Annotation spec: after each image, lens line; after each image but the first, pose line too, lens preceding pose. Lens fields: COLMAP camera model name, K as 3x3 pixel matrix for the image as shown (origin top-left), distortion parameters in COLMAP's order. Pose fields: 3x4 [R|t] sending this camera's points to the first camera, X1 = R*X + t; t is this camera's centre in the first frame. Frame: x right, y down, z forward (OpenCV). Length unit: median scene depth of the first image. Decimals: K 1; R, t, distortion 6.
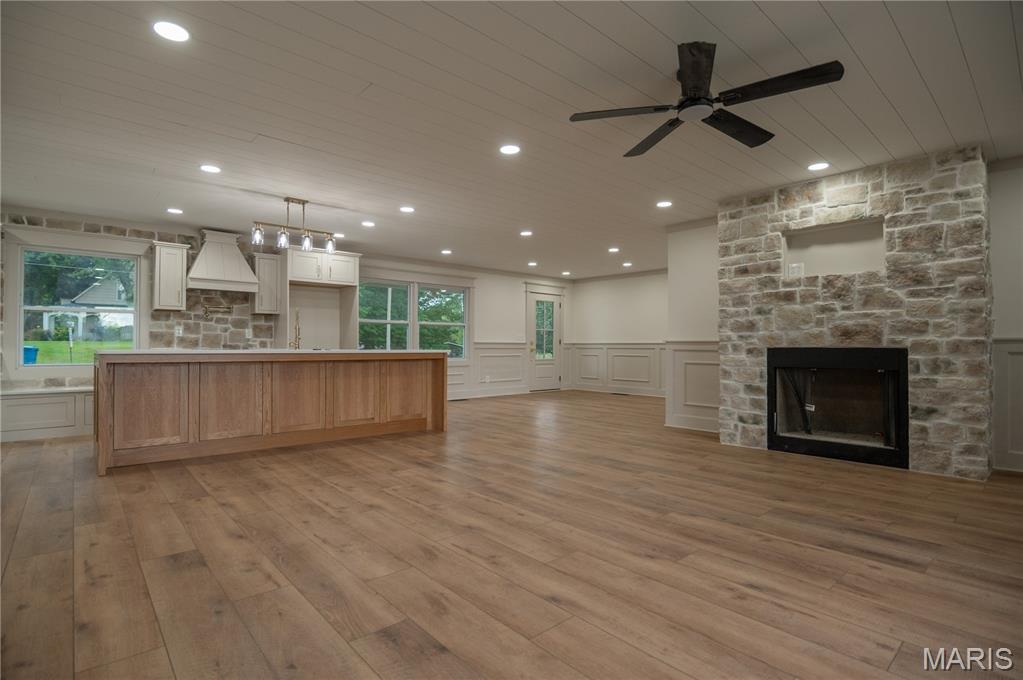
lens RADIAL K [[499.4, 0, 505.0], [0, 499.4, 341.5], [0, 0, 1]] dist [-0.022824, -0.000049]
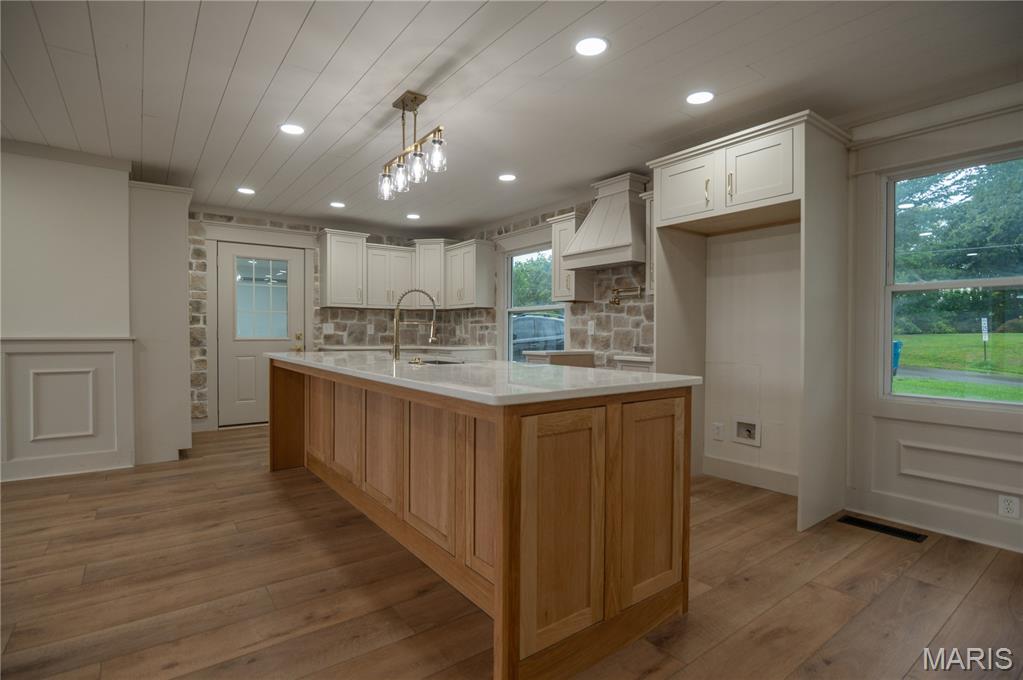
lens RADIAL K [[499.4, 0, 505.0], [0, 499.4, 341.5], [0, 0, 1]] dist [-0.022824, -0.000049]
pose [[-0.086257, 0.013341, -0.996184, 0.159455], [0.005319, 0.999902, 0.012931, -0.014200], [0.996259, -0.004184, -0.086320, 1.274502]]
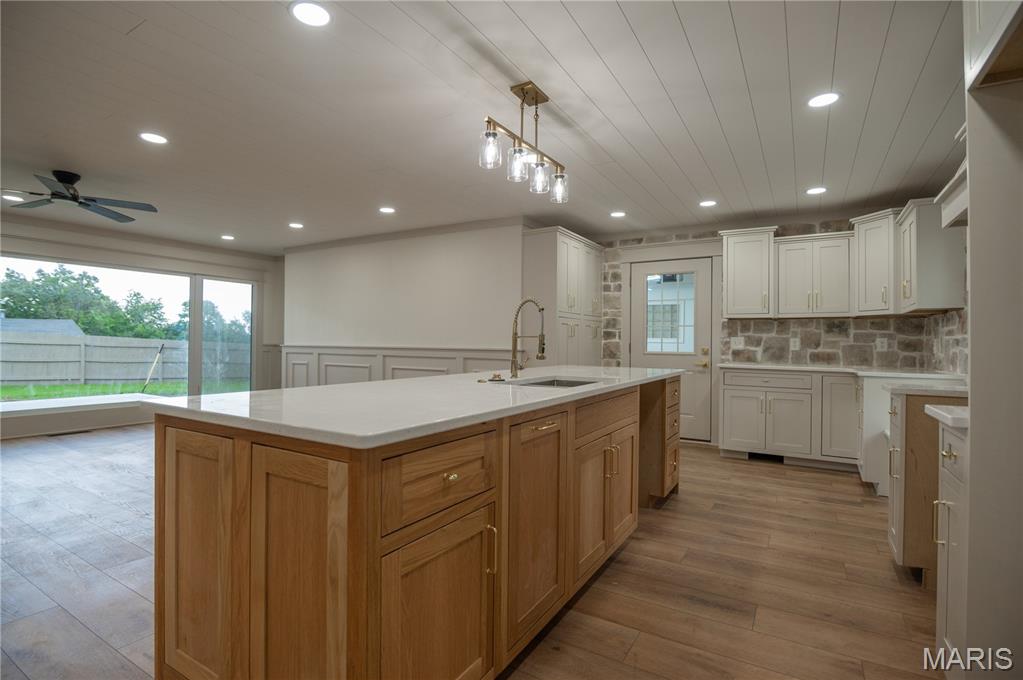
lens RADIAL K [[499.4, 0, 505.0], [0, 499.4, 341.5], [0, 0, 1]] dist [-0.022824, -0.000049]
pose [[-0.953038, -0.014501, -0.302504, -0.264837], [-0.011576, 0.999867, -0.011461, -0.018358], [0.302630, -0.007421, -0.953079, 1.637402]]
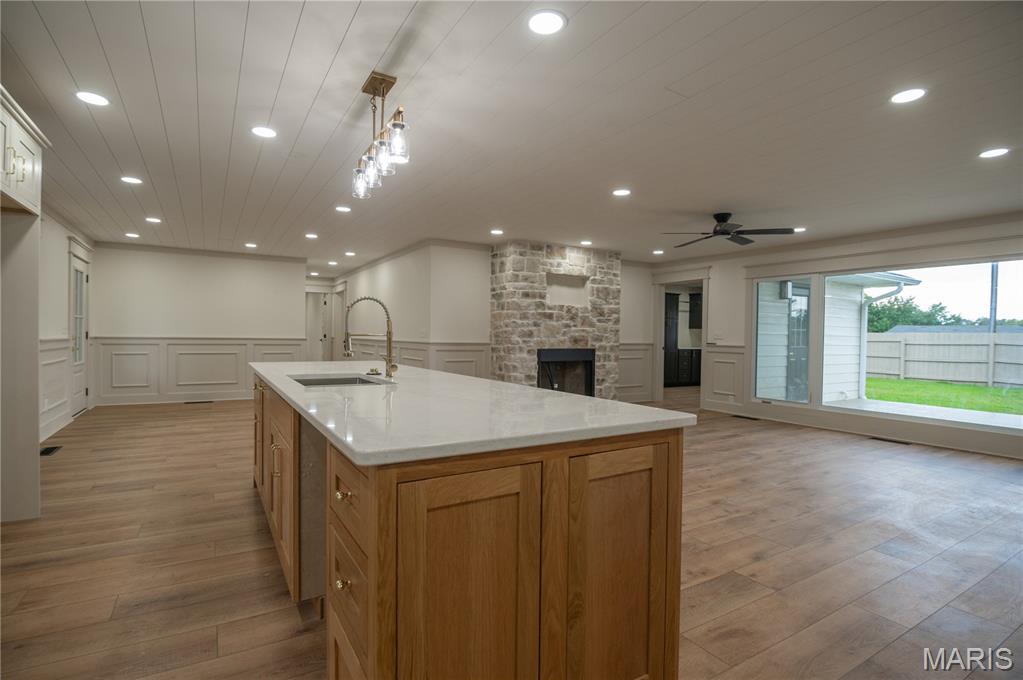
lens RADIAL K [[497.2, 0, 505.3], [0, 497.2, 343.7], [0, 0, 1]] dist [-0.026606, -0.000344]
pose [[0.183568, -0.018521, 0.982832, -0.985605], [-0.023324, 0.999459, 0.023191, -0.036923], [-0.982730, -0.027180, 0.183037, 0.851667]]
